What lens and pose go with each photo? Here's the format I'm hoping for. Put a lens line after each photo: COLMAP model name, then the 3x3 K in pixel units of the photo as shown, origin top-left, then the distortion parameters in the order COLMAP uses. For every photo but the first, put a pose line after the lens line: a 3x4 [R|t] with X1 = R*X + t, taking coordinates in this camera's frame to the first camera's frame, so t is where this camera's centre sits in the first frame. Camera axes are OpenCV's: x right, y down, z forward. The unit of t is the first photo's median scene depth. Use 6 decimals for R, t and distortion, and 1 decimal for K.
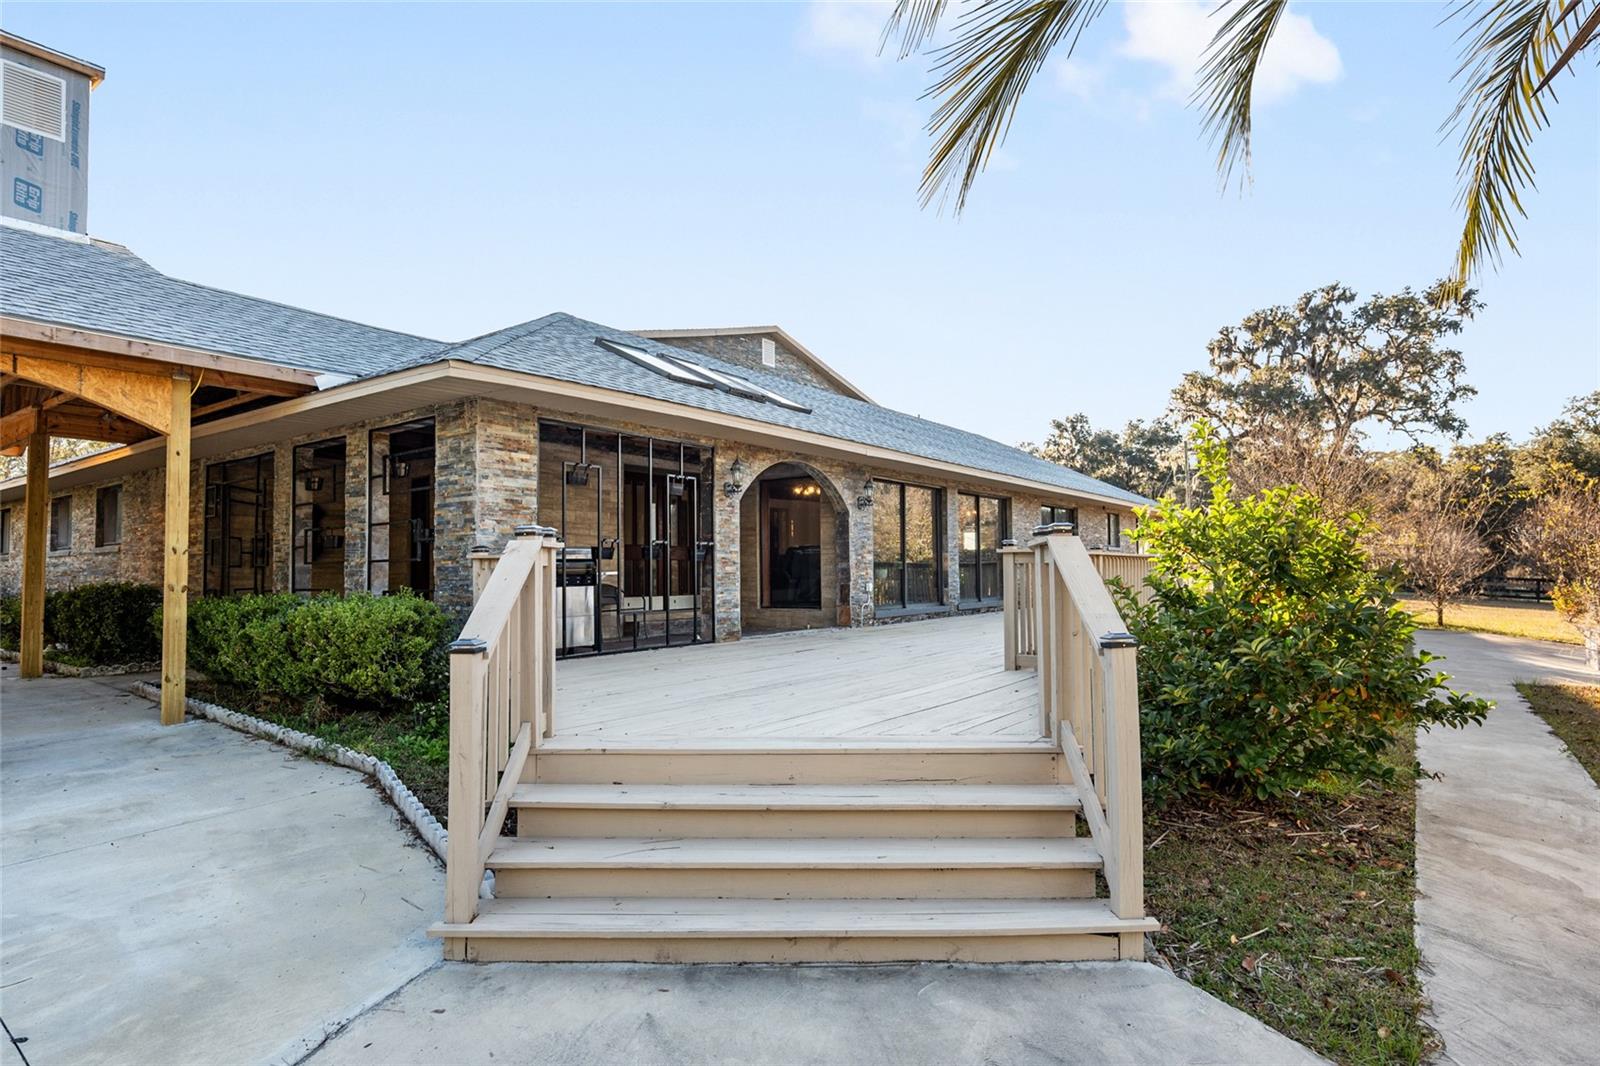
lens RADIAL K [[829.5, 0, 796.2], [0, 829.5, 531.9], [0, 0, 1]] dist [-0.002882, -0.000152]
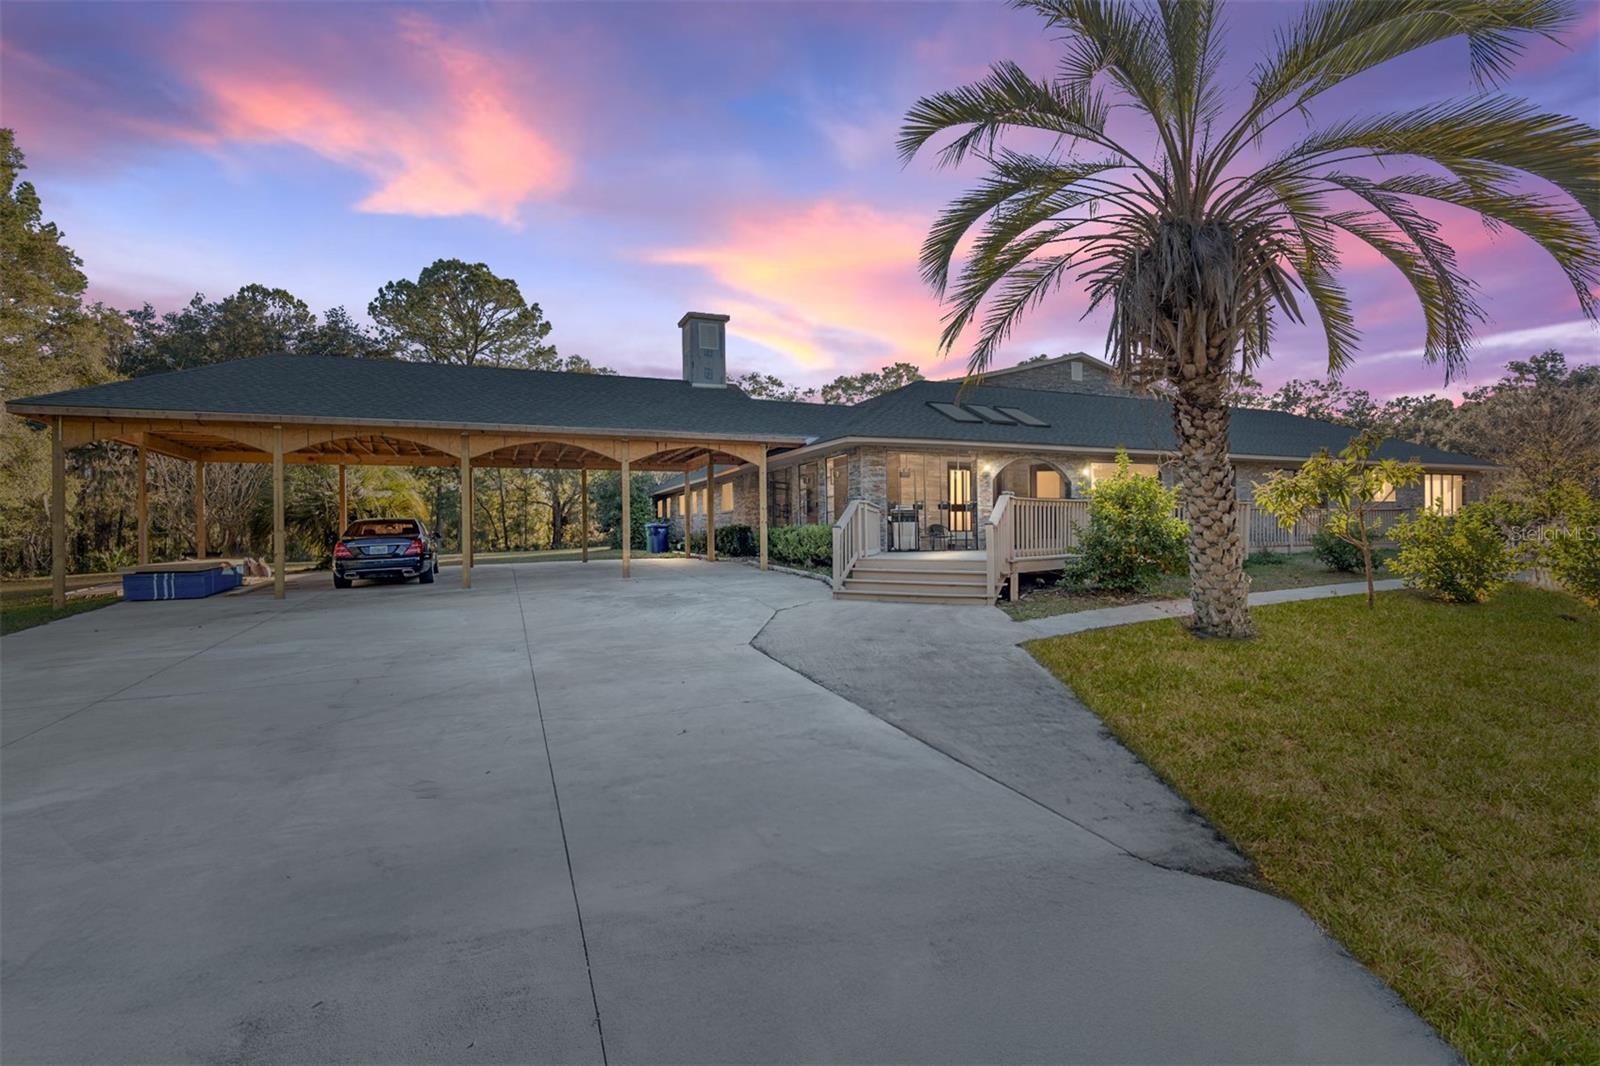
lens RADIAL K [[763.1, 0, 800.5], [0, 763.1, 531.7], [0, 0, 1]] dist [-0.009119, 0.002225]
pose [[0.854511, -0.002519, -0.519428, 0.629938], [0.025235, 0.999009, 0.036670, 0.009418], [0.518821, -0.044442, 0.853727, -1.034039]]
